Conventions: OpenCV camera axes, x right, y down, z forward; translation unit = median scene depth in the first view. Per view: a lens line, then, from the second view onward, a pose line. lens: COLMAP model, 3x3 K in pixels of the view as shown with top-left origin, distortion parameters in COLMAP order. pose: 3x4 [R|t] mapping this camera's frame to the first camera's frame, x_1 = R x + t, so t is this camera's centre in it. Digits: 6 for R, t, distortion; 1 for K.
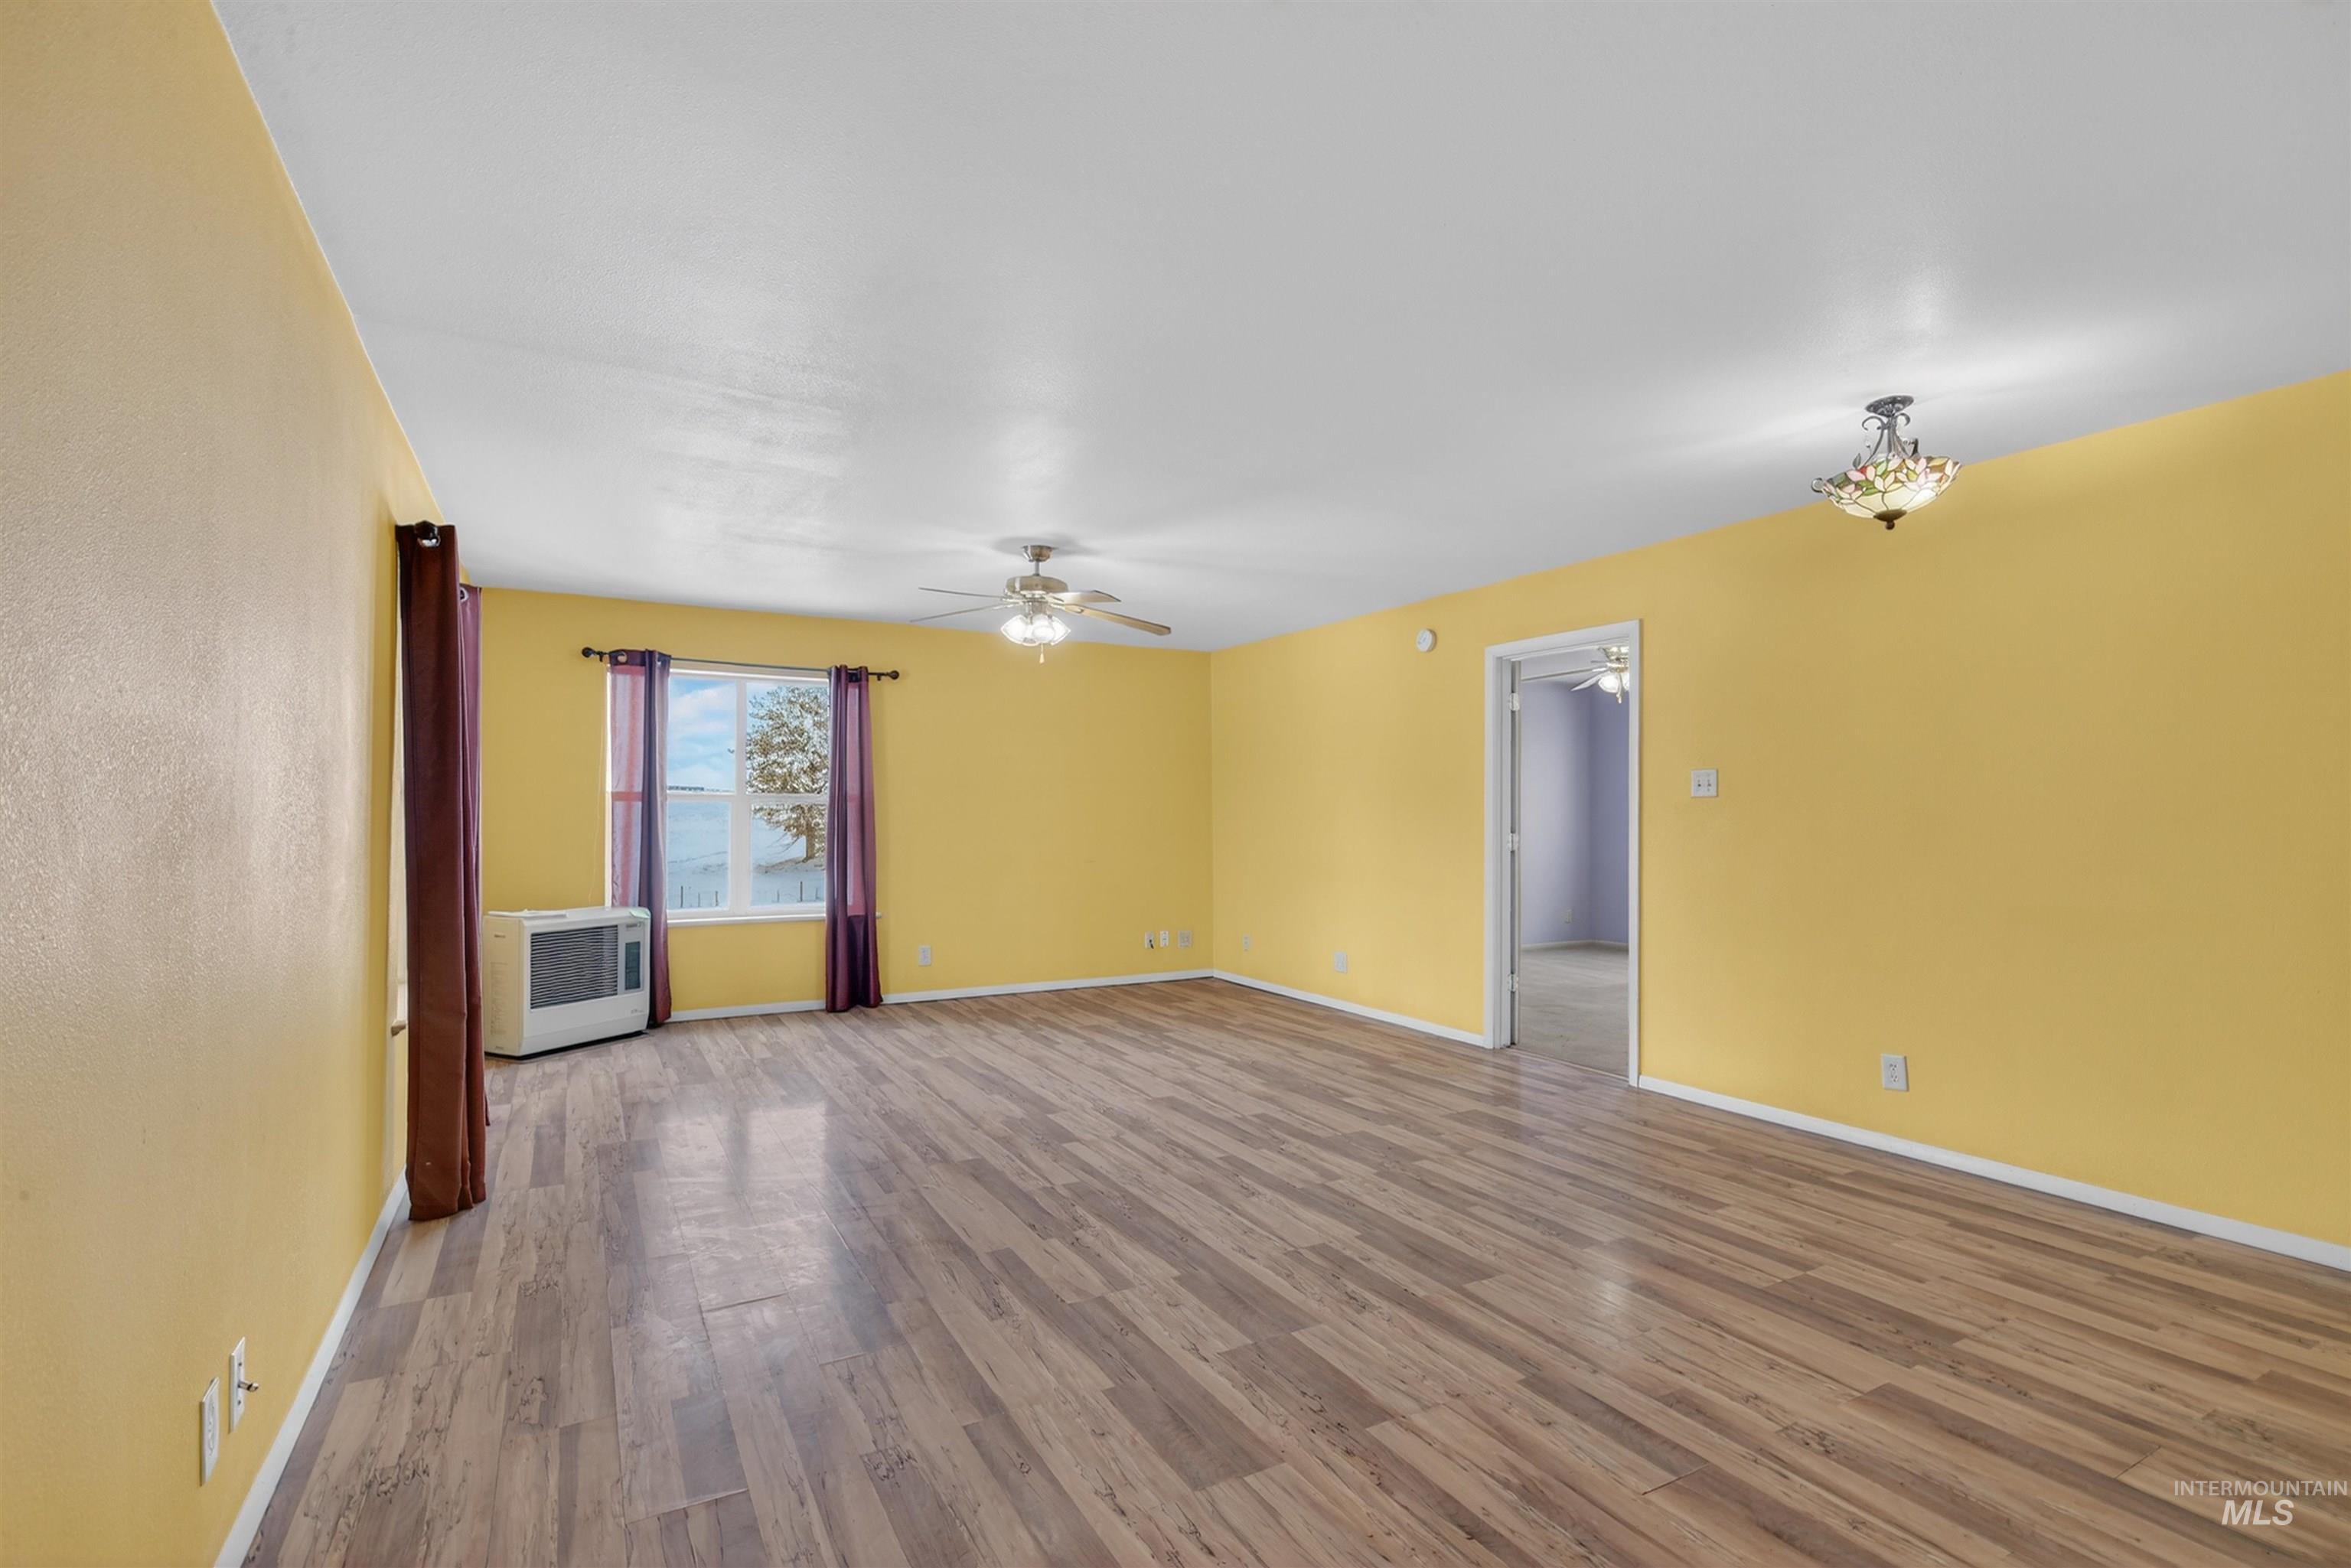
lens RADIAL K [[1075.1, 0, 1182.1], [0, 1075.1, 809.1], [0, 0, 1]] dist [0.000224, 0.000359]
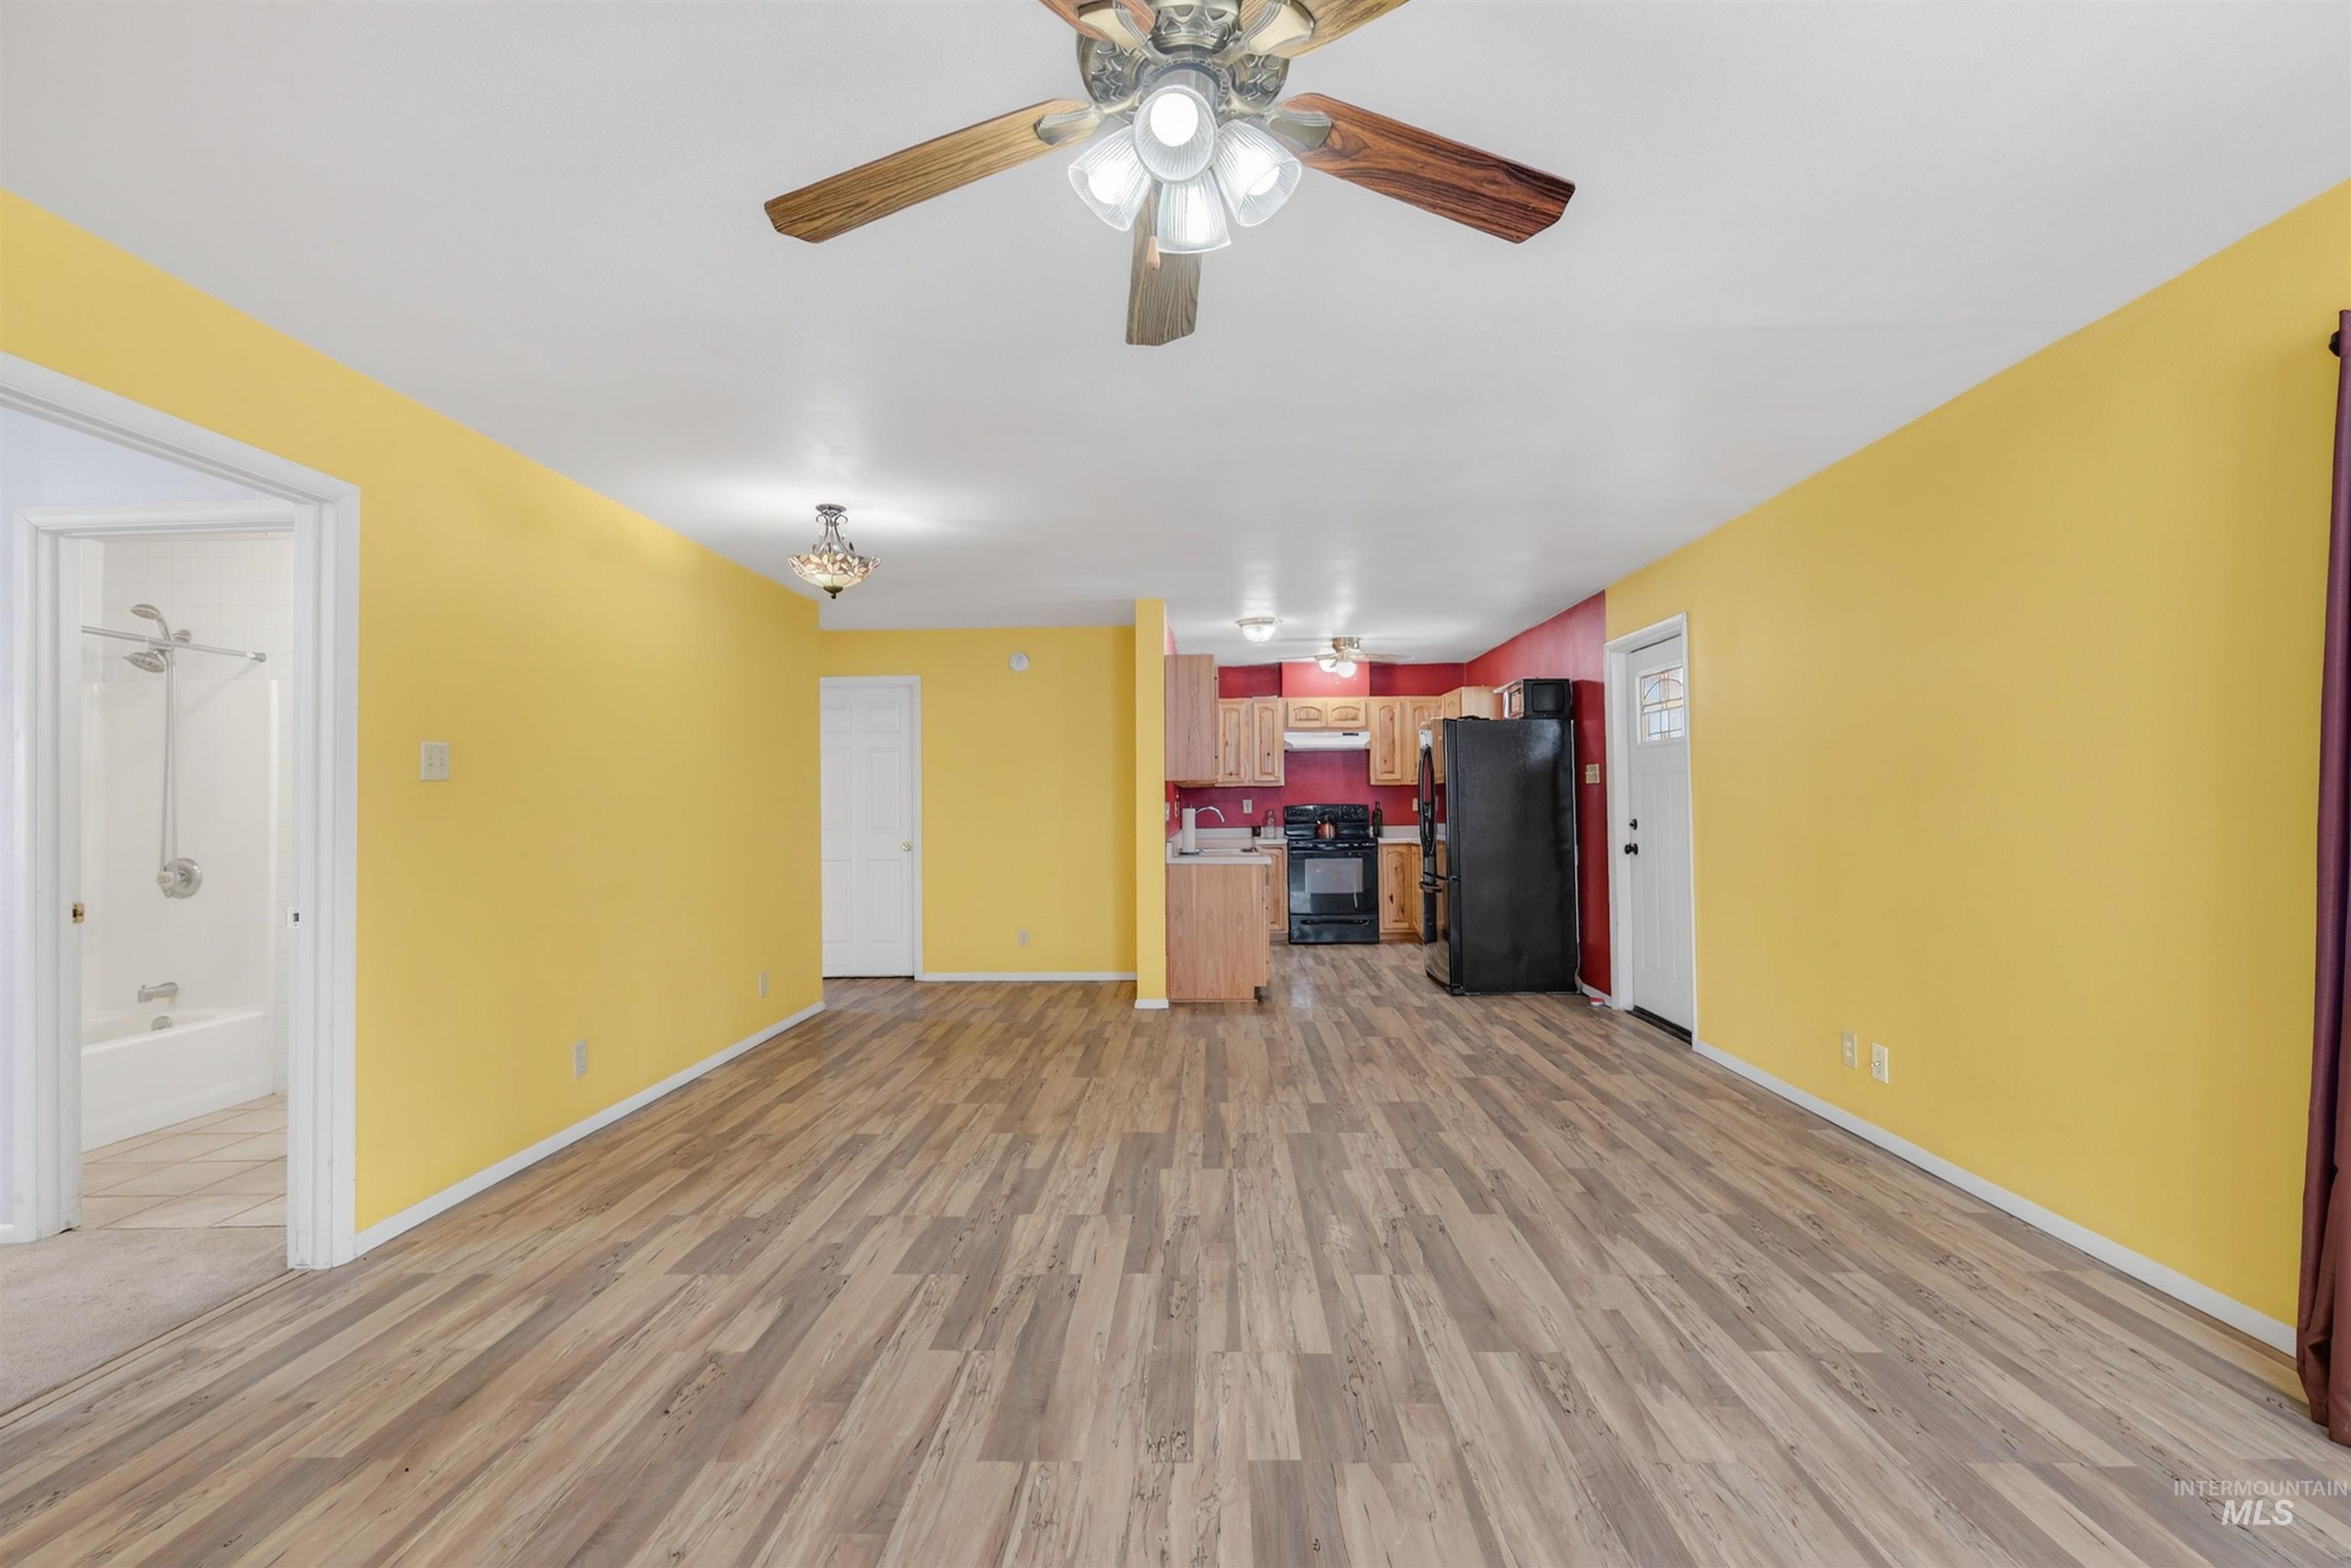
lens RADIAL K [[1075.1, 0, 1182.1], [0, 1075.1, 809.1], [0, 0, 1]] dist [0.000224, 0.000359]
pose [[-0.855086, 0.005939, 0.518453, -0.392331], [0.005680, 0.999982, -0.002086, 0.014157], [-0.518456, 0.001161, -0.855104, 1.730842]]
